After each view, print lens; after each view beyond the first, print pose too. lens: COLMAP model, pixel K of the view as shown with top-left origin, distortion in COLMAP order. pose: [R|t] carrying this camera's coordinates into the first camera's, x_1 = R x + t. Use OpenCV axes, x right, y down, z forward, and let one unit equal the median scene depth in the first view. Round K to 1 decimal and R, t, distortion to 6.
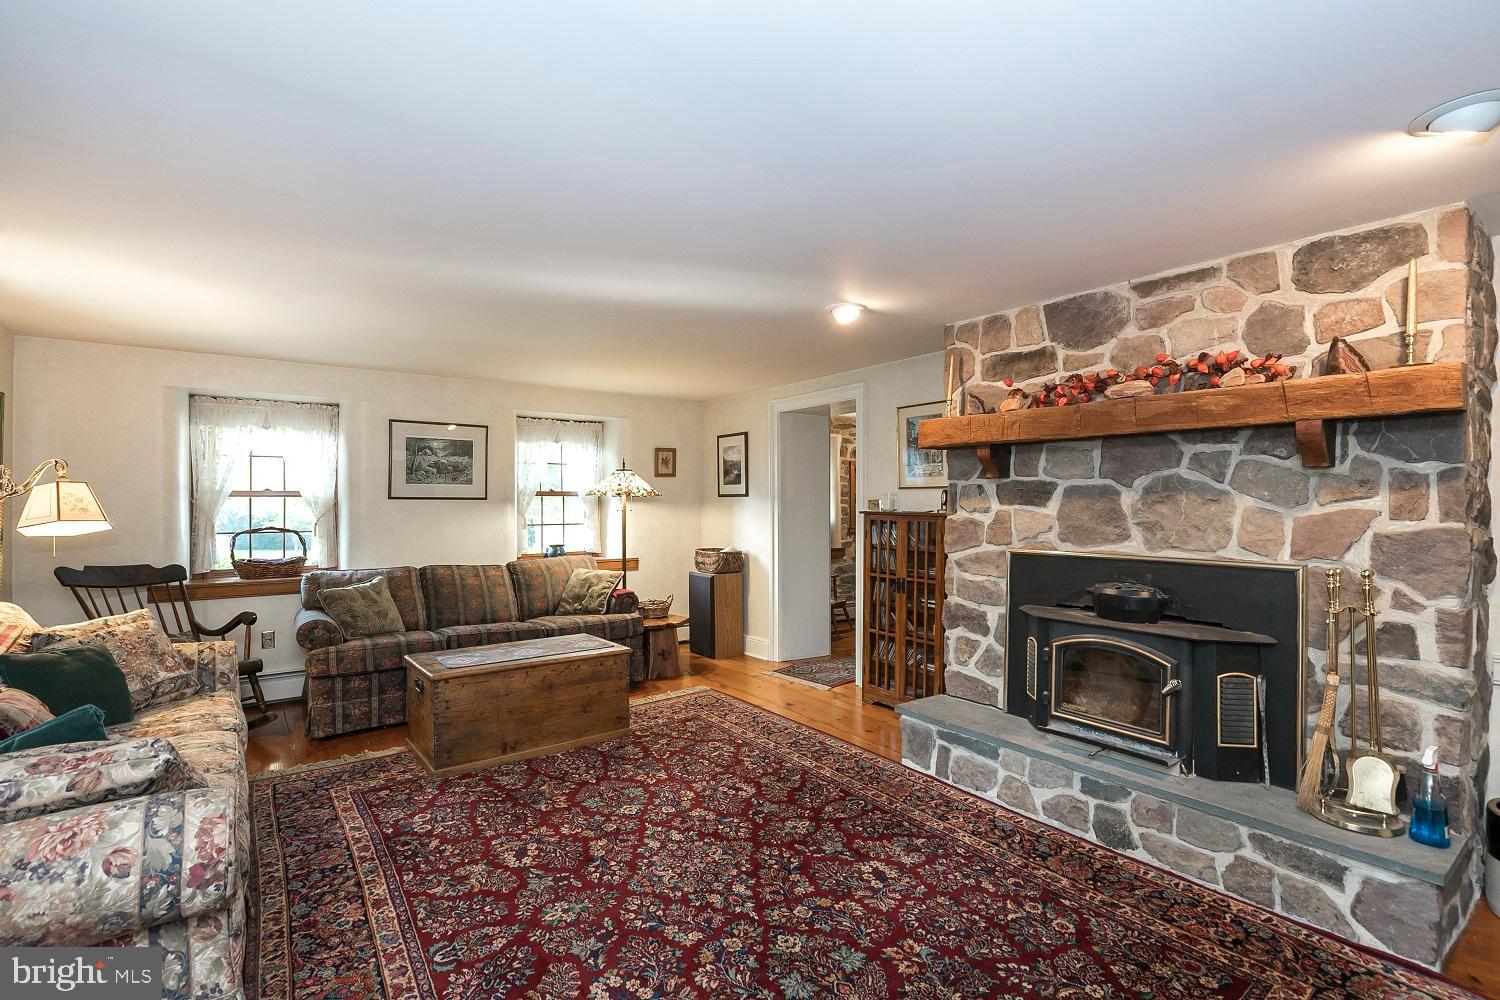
lens RADIAL K [[682.9, 0, 746.6], [0, 682.9, 506.0], [0, 0, 1]] dist [-0.011919, 0.000923]
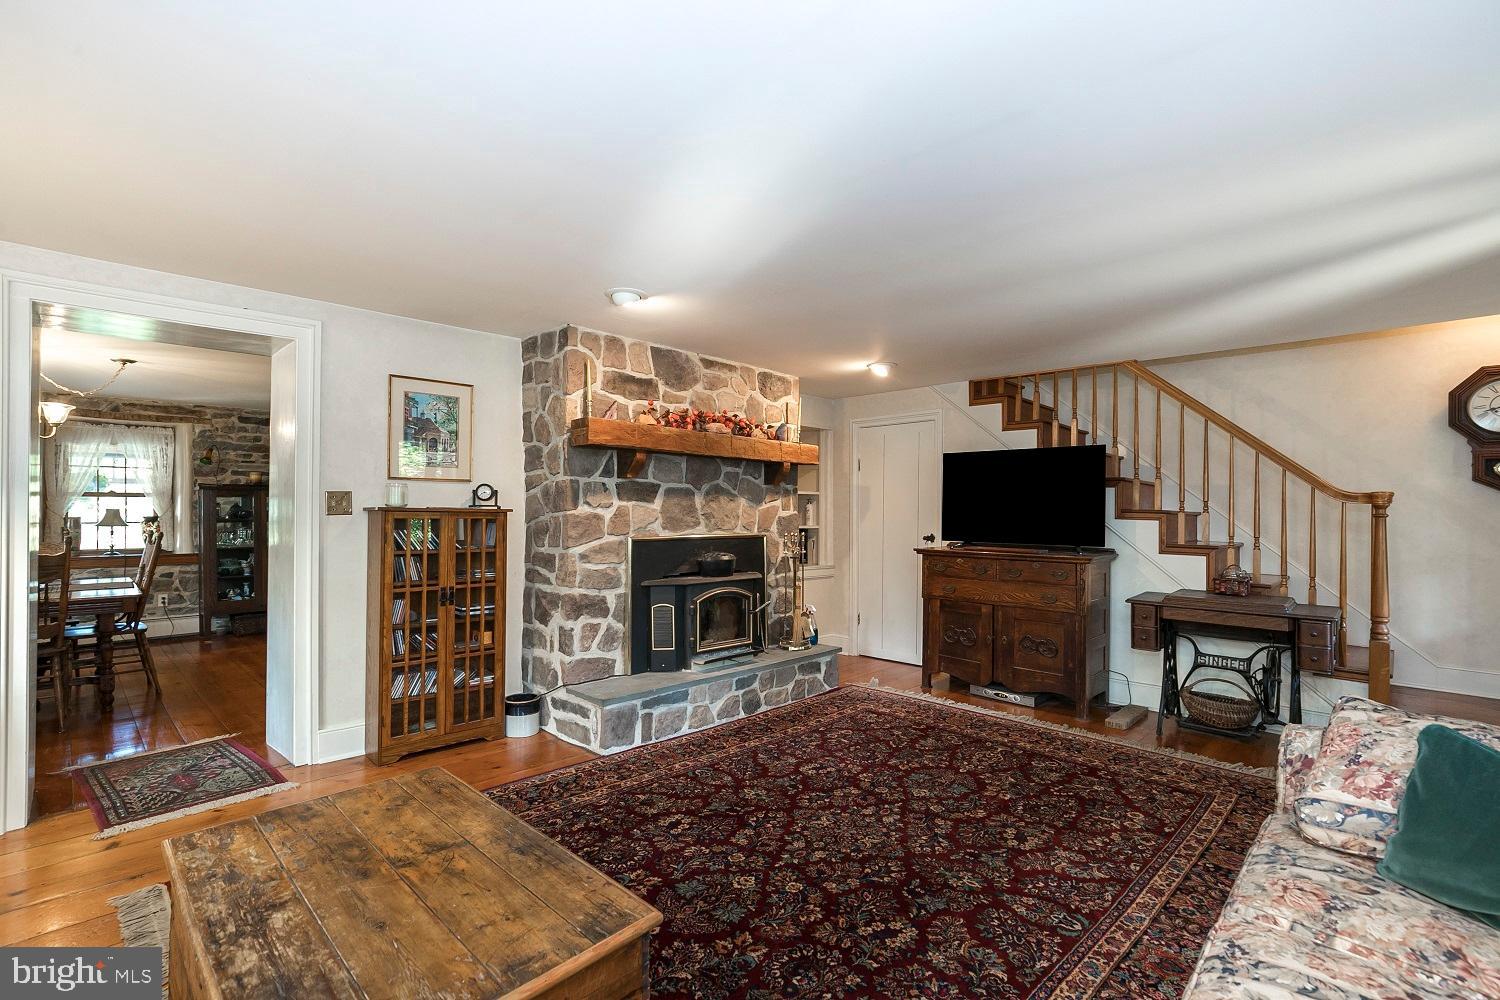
lens RADIAL K [[682.9, 0, 746.6], [0, 682.9, 506.0], [0, 0, 1]] dist [-0.011919, 0.000923]
pose [[-0.145882, 0.006563, 0.989280, -0.901183], [-0.001294, 0.999976, -0.006825, 0.016262], [-0.989301, -0.002276, -0.145870, 1.053611]]
